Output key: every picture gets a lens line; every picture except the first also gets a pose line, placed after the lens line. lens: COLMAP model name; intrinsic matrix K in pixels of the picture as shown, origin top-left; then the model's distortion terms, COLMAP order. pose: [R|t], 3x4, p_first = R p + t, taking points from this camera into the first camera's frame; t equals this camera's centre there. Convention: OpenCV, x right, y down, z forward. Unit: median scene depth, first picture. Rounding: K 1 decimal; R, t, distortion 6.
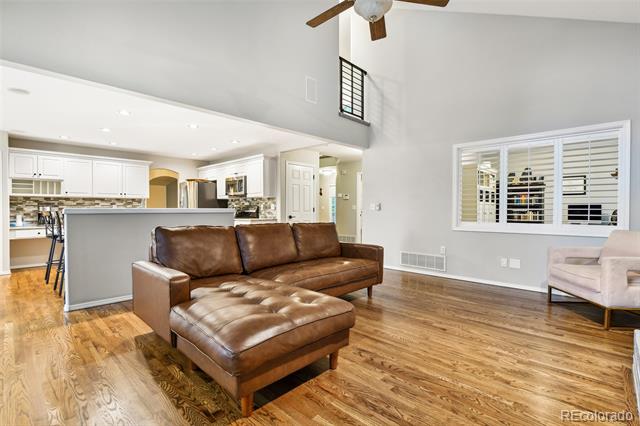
lens RADIAL K [[298.9, 0, 313.2], [0, 298.9, 213.5], [0, 0, 1]] dist [-0.000269, 0.000138]
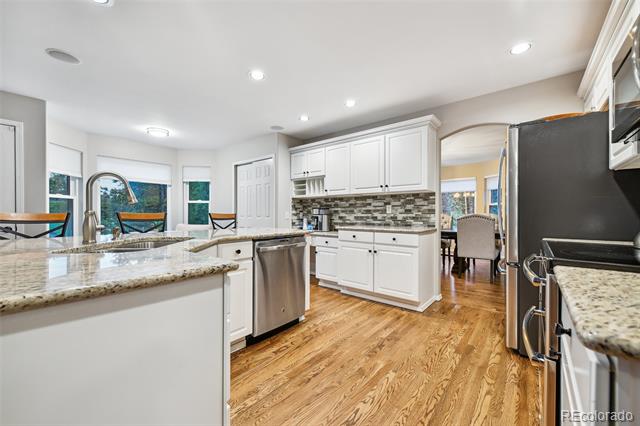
lens RADIAL K [[259.6, 0, 314.9], [0, 259.6, 212.6], [0, 0, 1]] dist [0.000746, -0.000639]
pose [[0.068628, -0.002119, -0.997640, -0.152742], [-0.019248, 0.999809, -0.003448, -0.009637], [0.997457, 0.019440, 0.068574, 0.922186]]
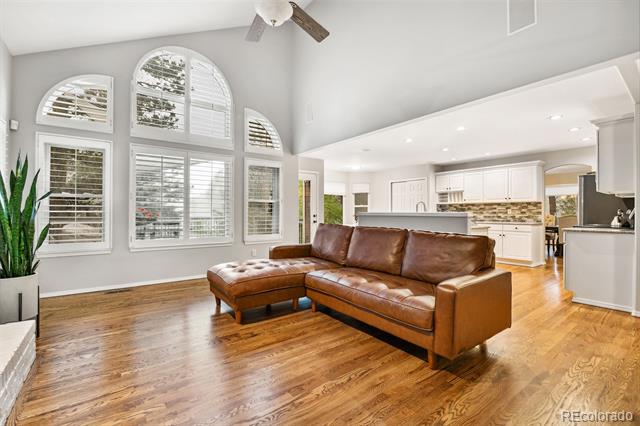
lens RADIAL K [[288.0, 0, 317.4], [0, 288.0, 211.1], [0, 0, 1]] dist [0.006194, -0.000142]
pose [[-0.150461, -0.005421, -0.988601, 0.489942], [-0.017654, 0.999840, -0.002796, -0.008245], [0.988458, 0.017032, -0.150532, 0.559292]]
